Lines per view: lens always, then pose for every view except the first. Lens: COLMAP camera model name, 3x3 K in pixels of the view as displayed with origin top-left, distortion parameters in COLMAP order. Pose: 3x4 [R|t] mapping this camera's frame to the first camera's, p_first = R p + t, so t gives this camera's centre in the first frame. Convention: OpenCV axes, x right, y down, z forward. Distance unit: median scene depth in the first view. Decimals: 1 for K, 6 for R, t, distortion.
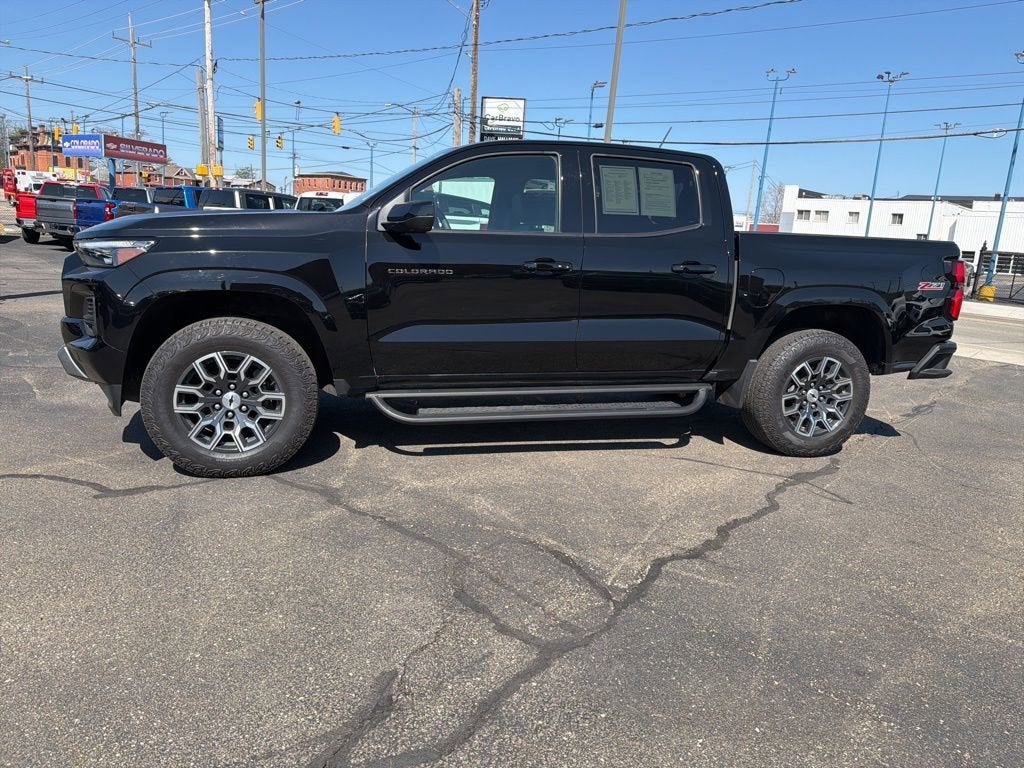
lens RADIAL K [[712.8, 0, 485.1], [0, 712.8, 401.7], [0, 0, 1]] dist [-0.006637, -0.005088]
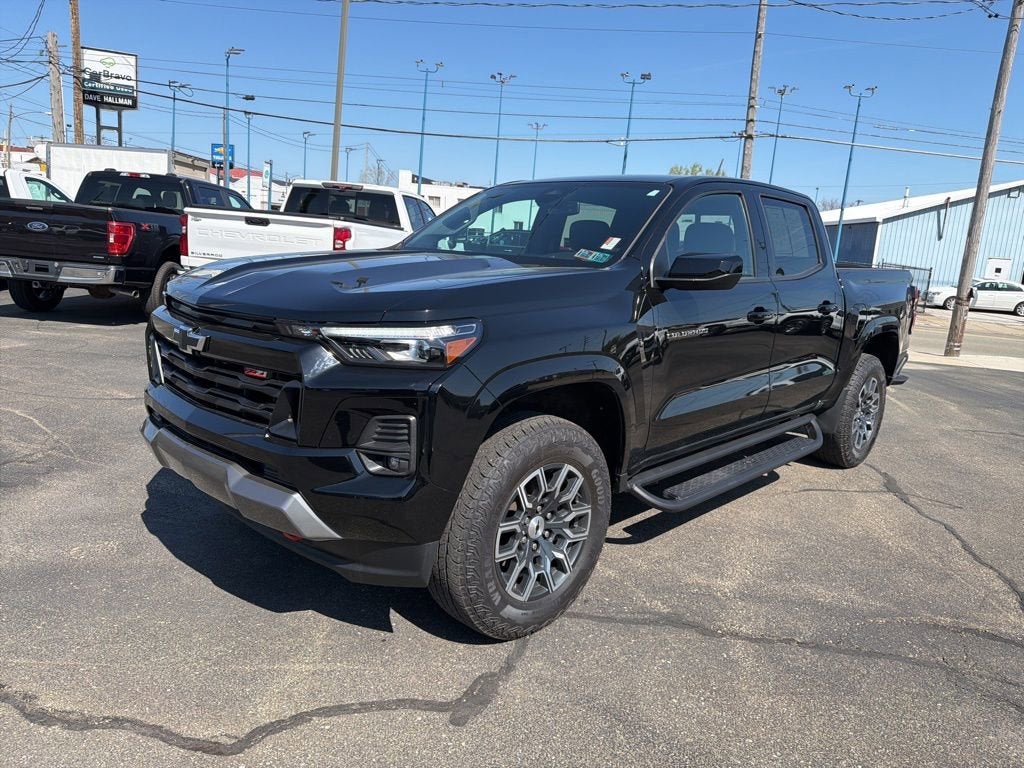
lens RADIAL K [[727.1, 0, 509.8], [0, 727.1, 384.4], [0, 0, 1]] dist [0.026237, -0.047463]
pose [[0.856237, -0.095483, 0.507682, -0.285555], [0.094772, 0.995124, 0.027319, -0.065525], [-0.507815, 0.024723, 0.861111, 0.138728]]
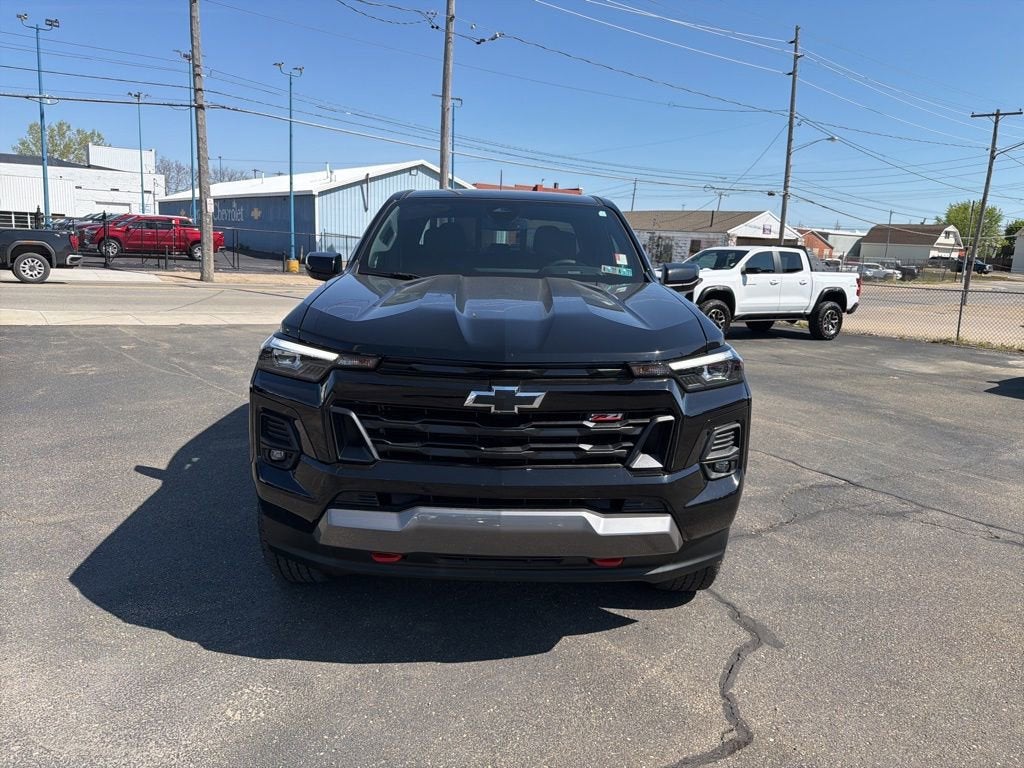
lens RADIAL K [[731.1, 0, 506.0], [0, 731.1, 383.7], [0, 0, 1]] dist [0.011481, -0.026456]
pose [[0.236546, -0.227609, 0.944585, -0.483849], [0.189991, 0.964243, 0.184768, -0.137338], [-0.952864, 0.135757, 0.271332, 0.362380]]
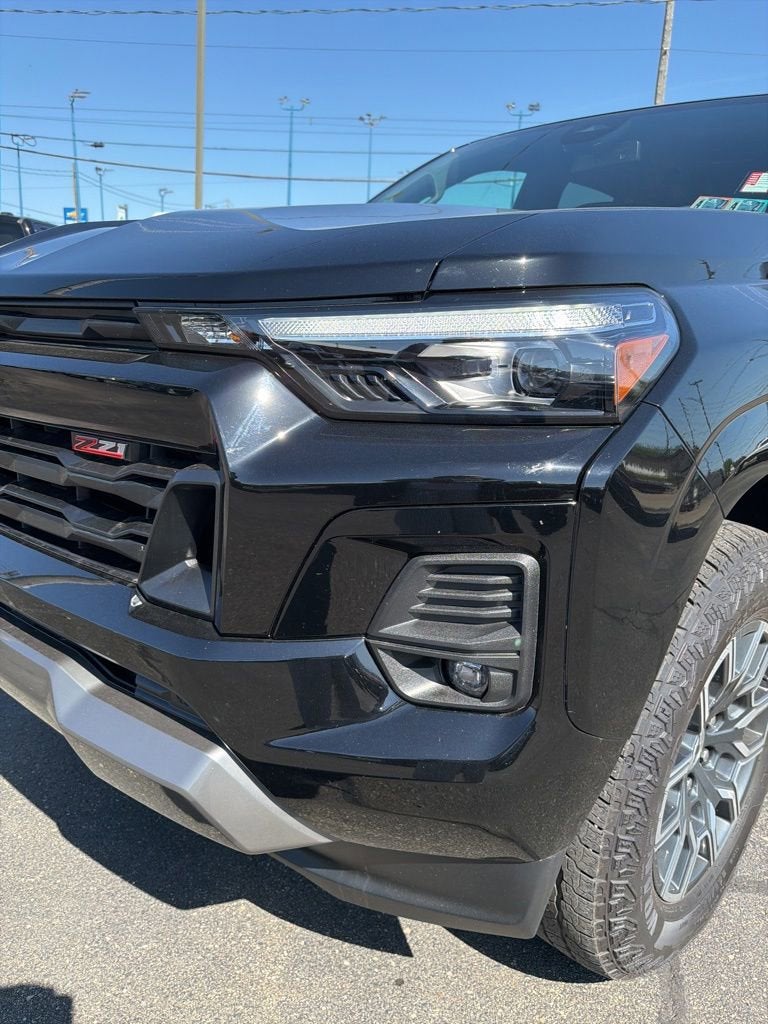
lens RADIAL K [[731.1, 0, 383.4], [0, 731.1, 540.6], [0, 0, 1]] dist [0.011481, -0.026456]
pose [[0.853077, -0.177307, 0.490736, -0.250761], [0.121567, 0.982151, 0.143531, -0.068055], [-0.507426, -0.062786, 0.859405, 0.292126]]
